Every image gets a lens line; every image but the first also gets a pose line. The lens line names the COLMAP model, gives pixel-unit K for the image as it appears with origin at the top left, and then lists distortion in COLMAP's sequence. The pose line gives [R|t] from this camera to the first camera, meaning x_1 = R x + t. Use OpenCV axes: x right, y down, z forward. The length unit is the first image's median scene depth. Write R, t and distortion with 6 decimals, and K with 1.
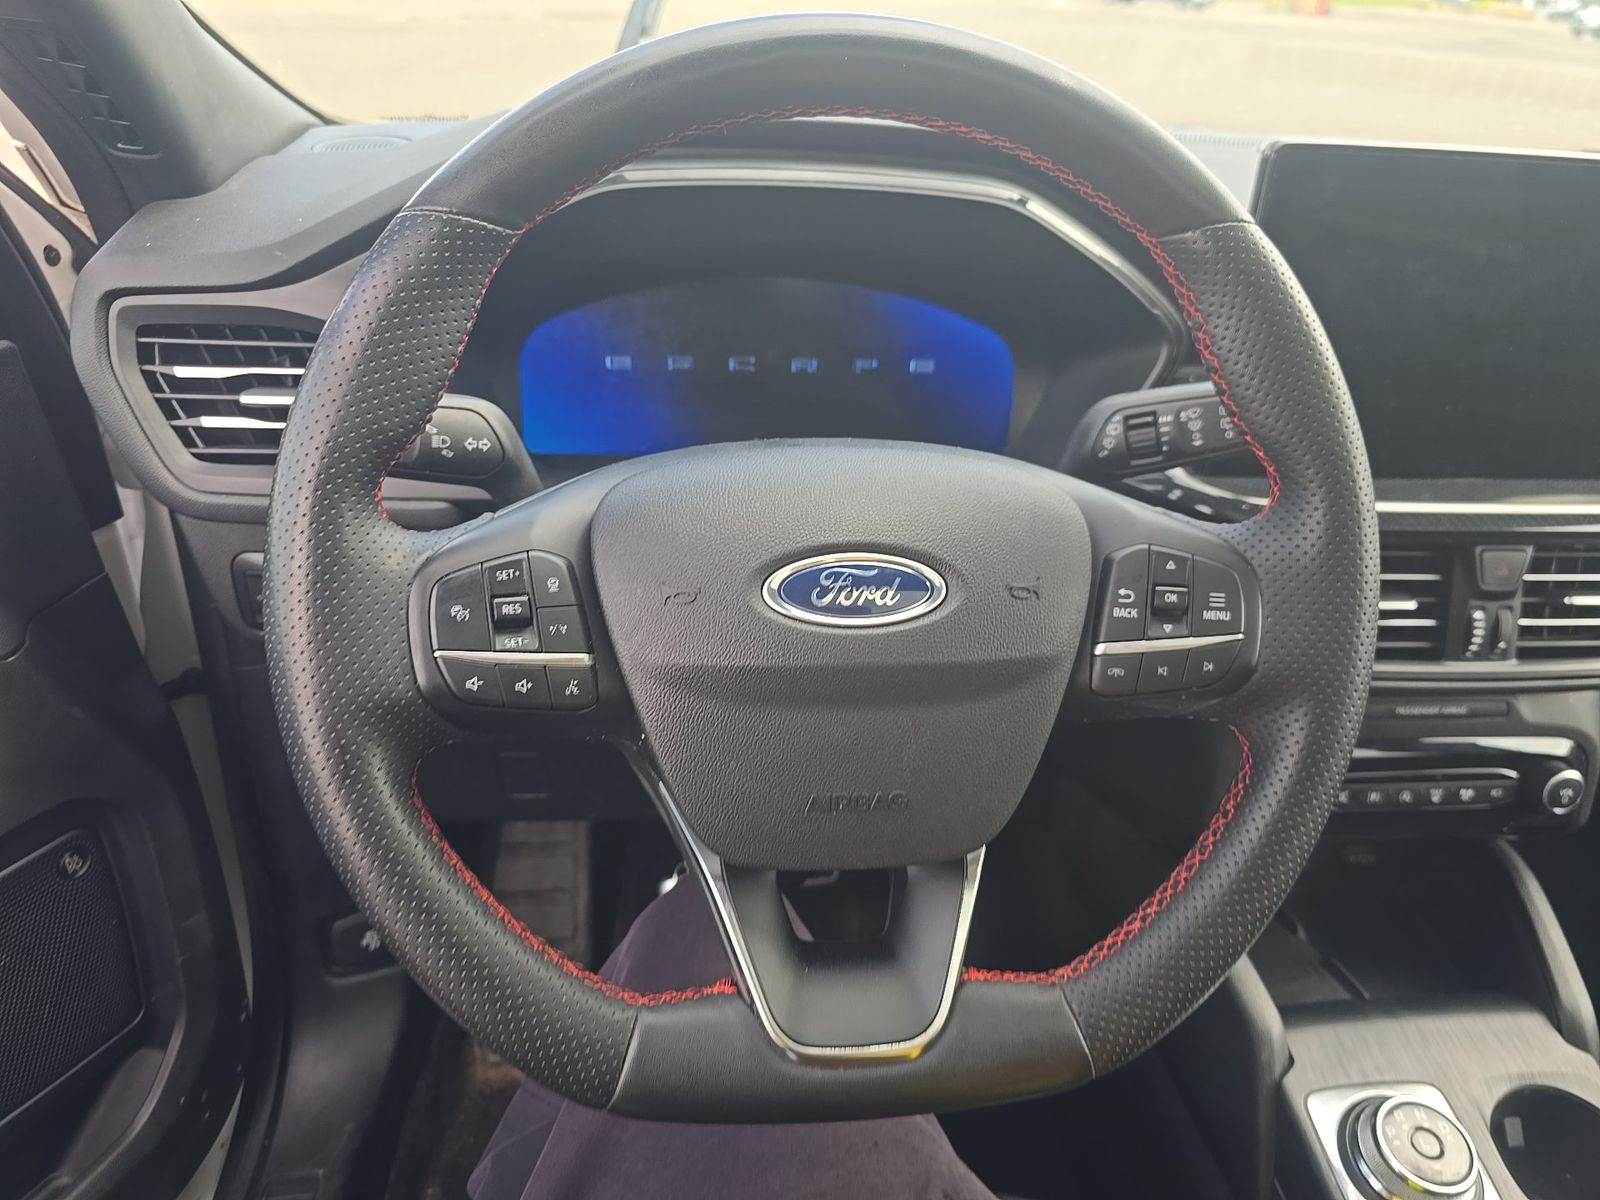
lens RADIAL K [[1081.2, 0, 757.7], [0, 1081.2, 597.8], [0, 0, 1]] dist [0.054800, -0.059628]
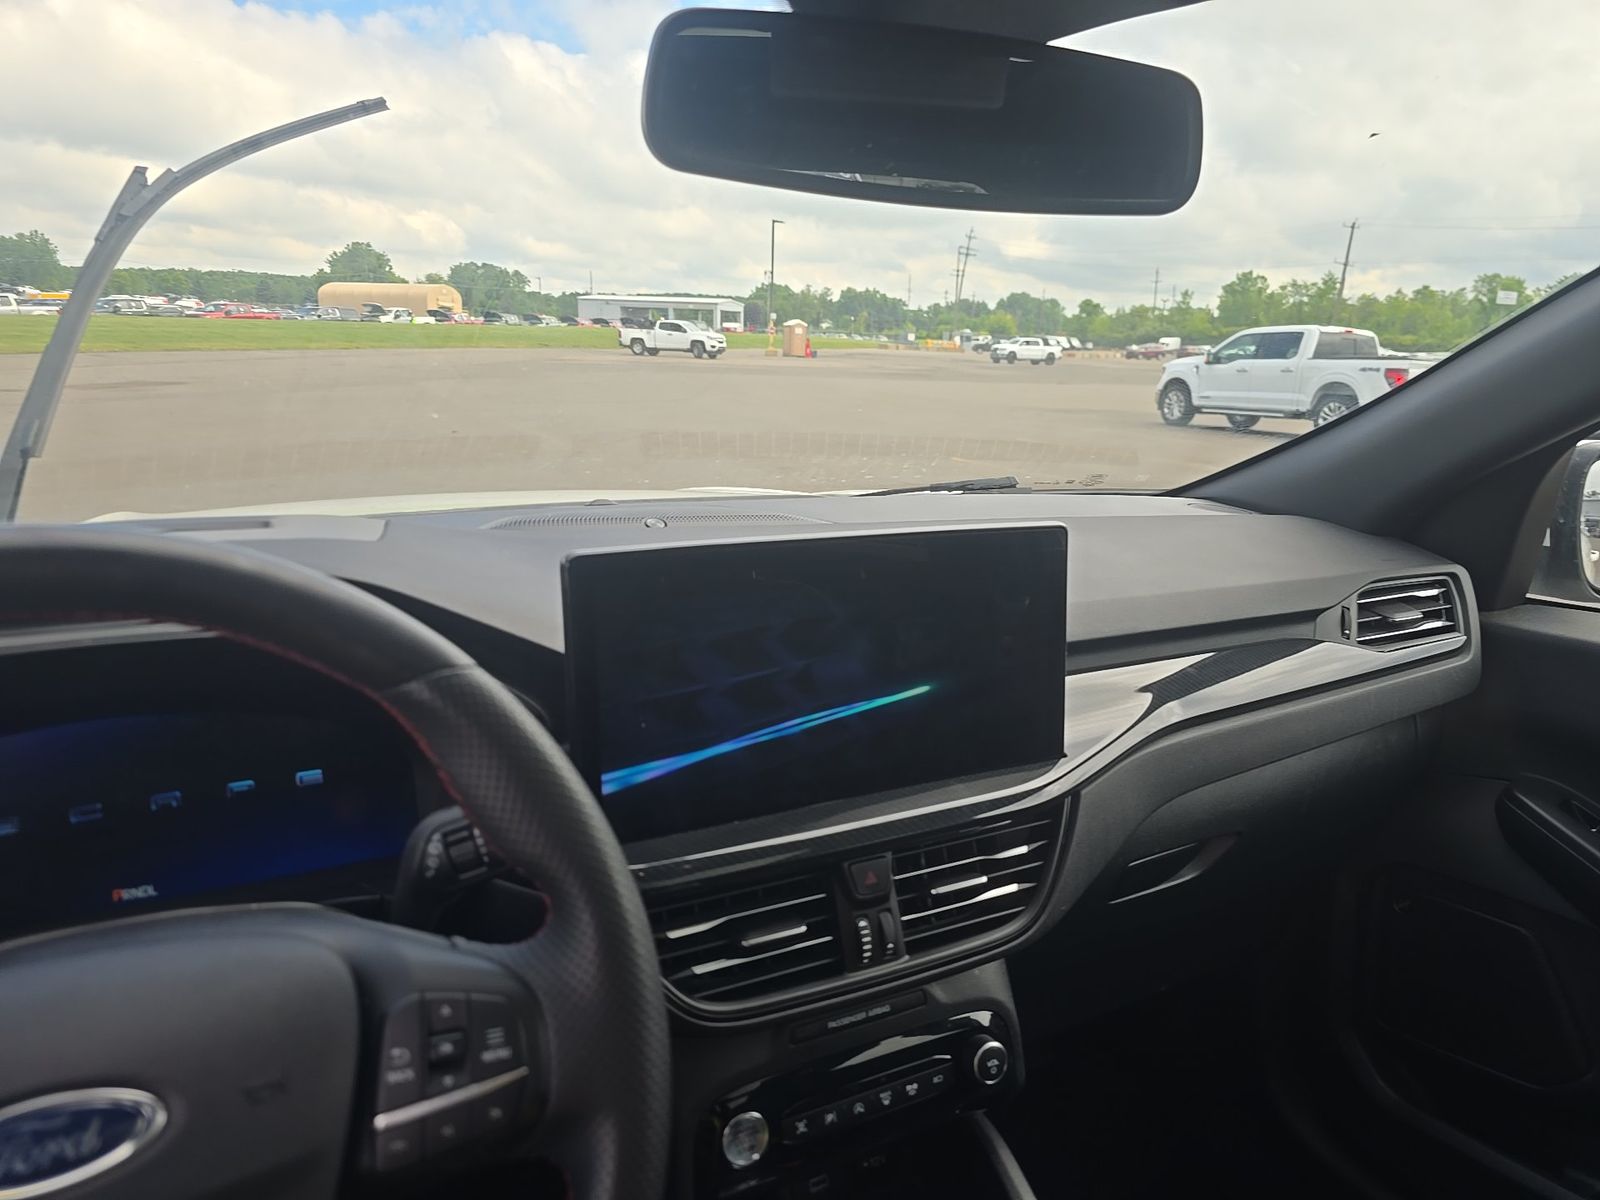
lens RADIAL K [[1081.2, 0, 757.7], [0, 1081.2, 597.8], [0, 0, 1]] dist [0.054800, -0.059628]
pose [[0.928057, -0.109870, 0.355863, 0.207938], [0.203463, 0.949879, -0.237345, -0.057762], [-0.311949, 0.292674, 0.903897, -0.051280]]
